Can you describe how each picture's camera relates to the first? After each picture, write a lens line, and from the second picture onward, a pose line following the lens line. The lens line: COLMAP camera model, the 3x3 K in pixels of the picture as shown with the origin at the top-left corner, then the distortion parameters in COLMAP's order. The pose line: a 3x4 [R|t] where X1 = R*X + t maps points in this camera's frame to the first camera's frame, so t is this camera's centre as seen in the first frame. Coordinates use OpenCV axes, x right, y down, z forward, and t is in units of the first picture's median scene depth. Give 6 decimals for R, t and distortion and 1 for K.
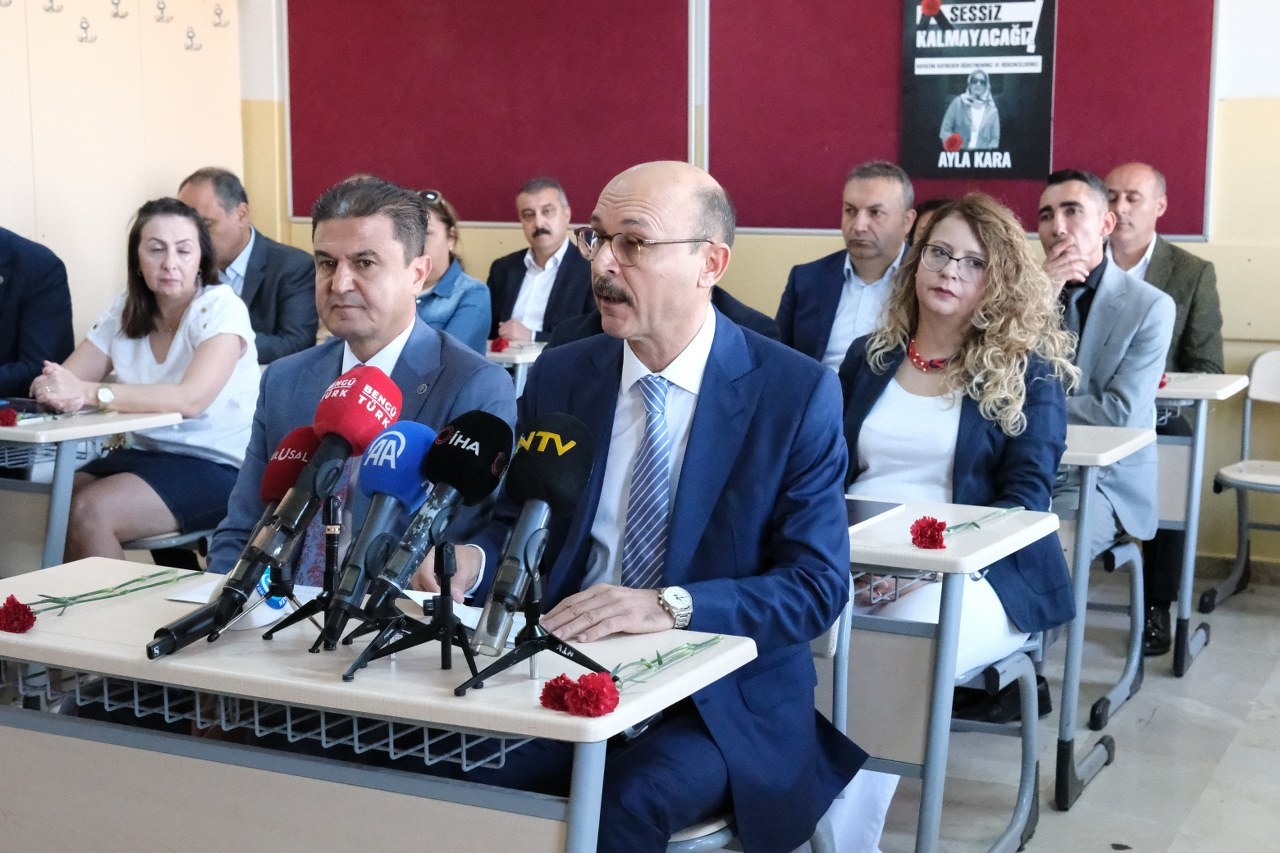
lens RADIAL K [[1845.9, 0, 651.3], [0, 1845.9, 445.8], [0, 0, 1]] dist [0.022393, 0.000000]
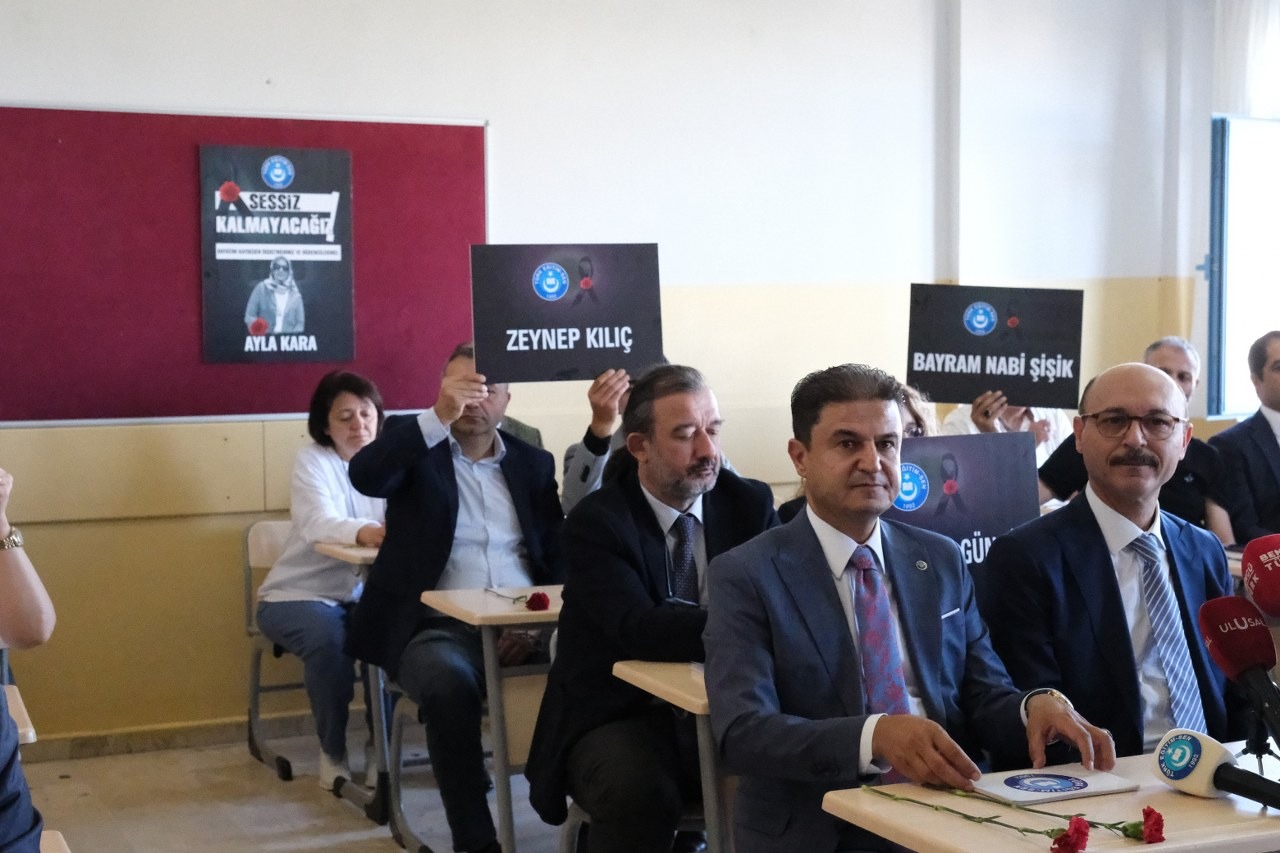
lens RADIAL K [[1873.0, 0, 644.8], [0, 1873.0, 430.6], [0, 0, 1]] dist [0.068807, 0.000000]
pose [[0.660252, -0.048114, 0.749502, -0.715190], [0.127111, 0.990708, -0.048376, -0.048898], [-0.740210, 0.127210, 0.660232, 0.270216]]
